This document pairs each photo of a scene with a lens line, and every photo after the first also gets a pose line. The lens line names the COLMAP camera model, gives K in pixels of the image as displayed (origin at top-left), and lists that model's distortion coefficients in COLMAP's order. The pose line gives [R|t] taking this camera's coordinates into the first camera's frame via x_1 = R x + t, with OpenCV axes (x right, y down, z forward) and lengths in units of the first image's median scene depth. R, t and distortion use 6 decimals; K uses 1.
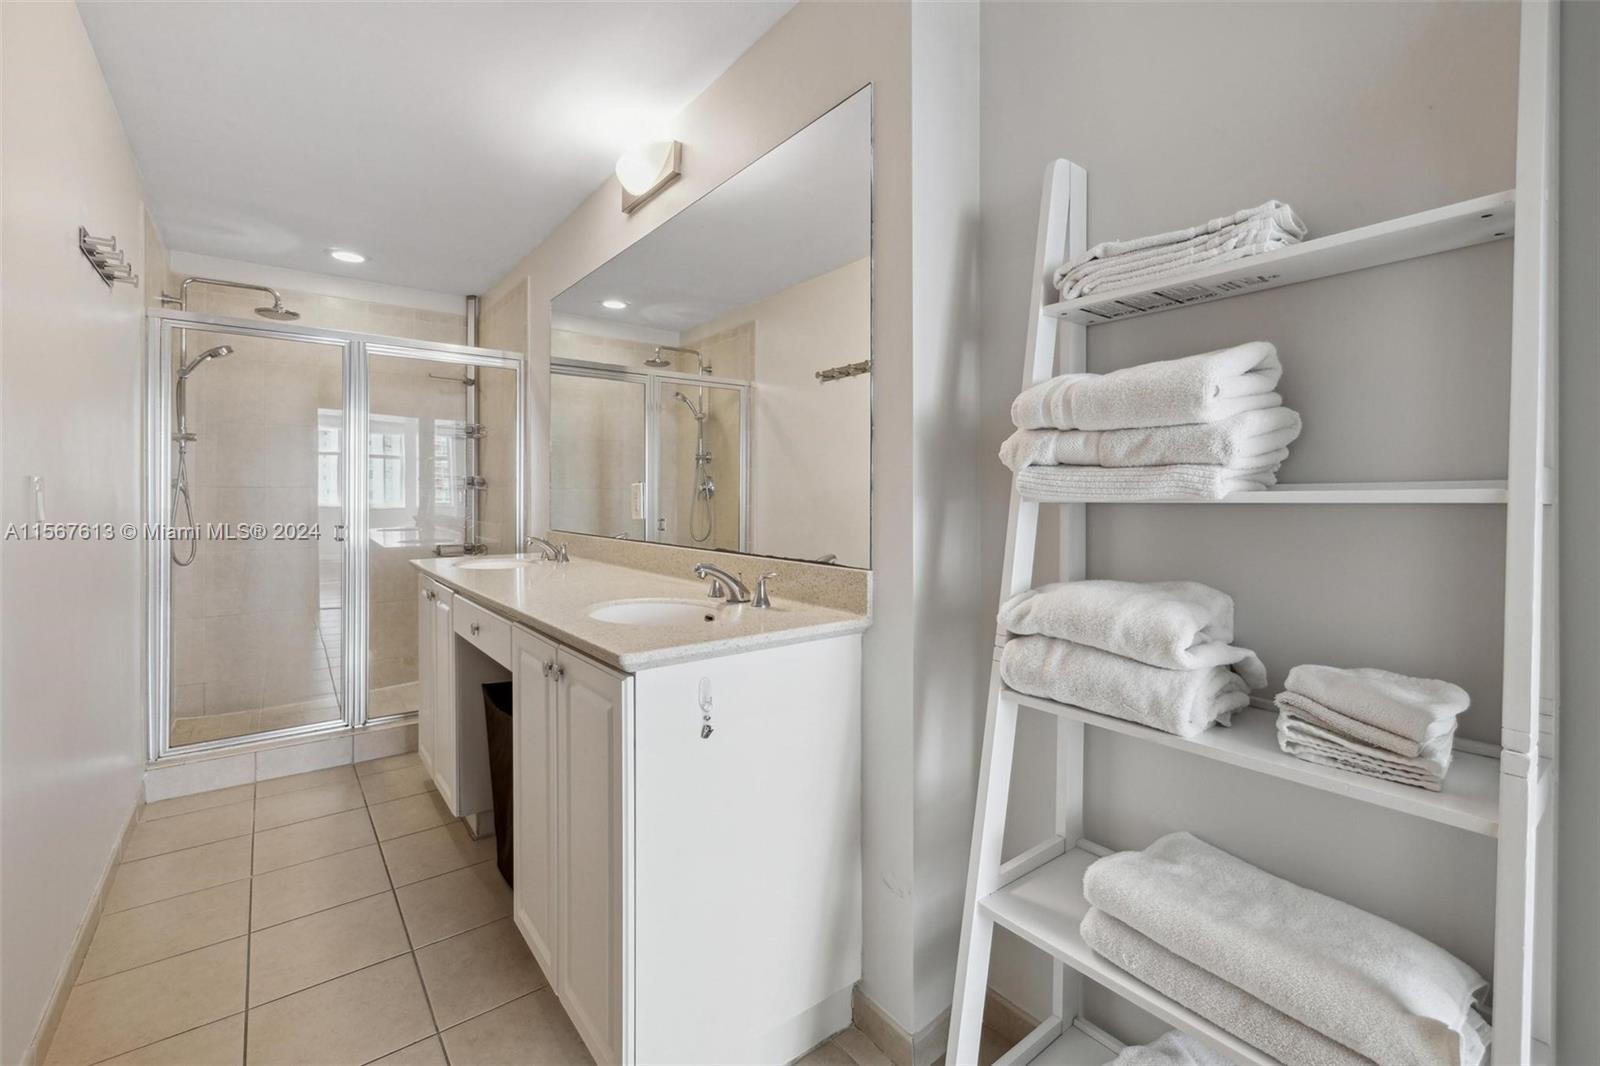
lens RADIAL K [[685.9, 0, 793.0], [0, 685.9, 496.8], [0, 0, 1]] dist [0.002955, -0.000084]
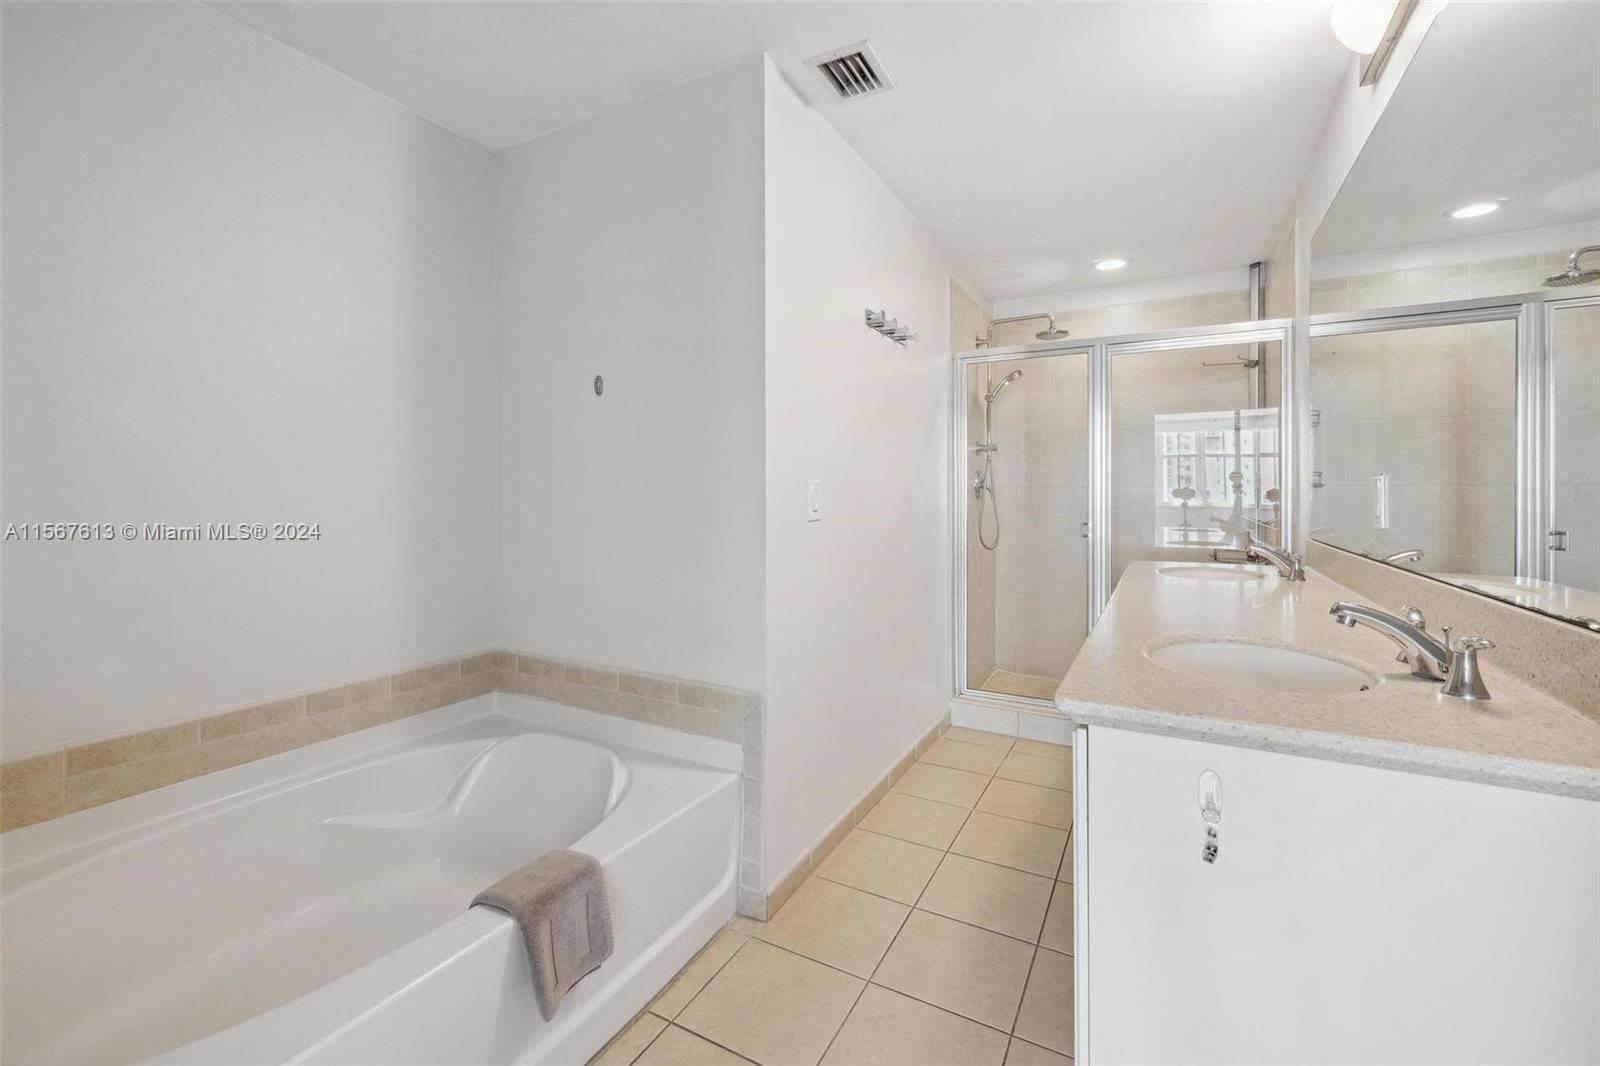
lens RADIAL K [[685.9, 0, 782.0], [0, 685.9, 498.1], [0, 0, 1]] dist [0.002955, -0.000084]
pose [[0.391657, 0.004653, -0.920100, 0.120208], [-0.001679, 0.999989, 0.004342, 0.000212], [0.920110, -0.000156, 0.391661, 0.139480]]
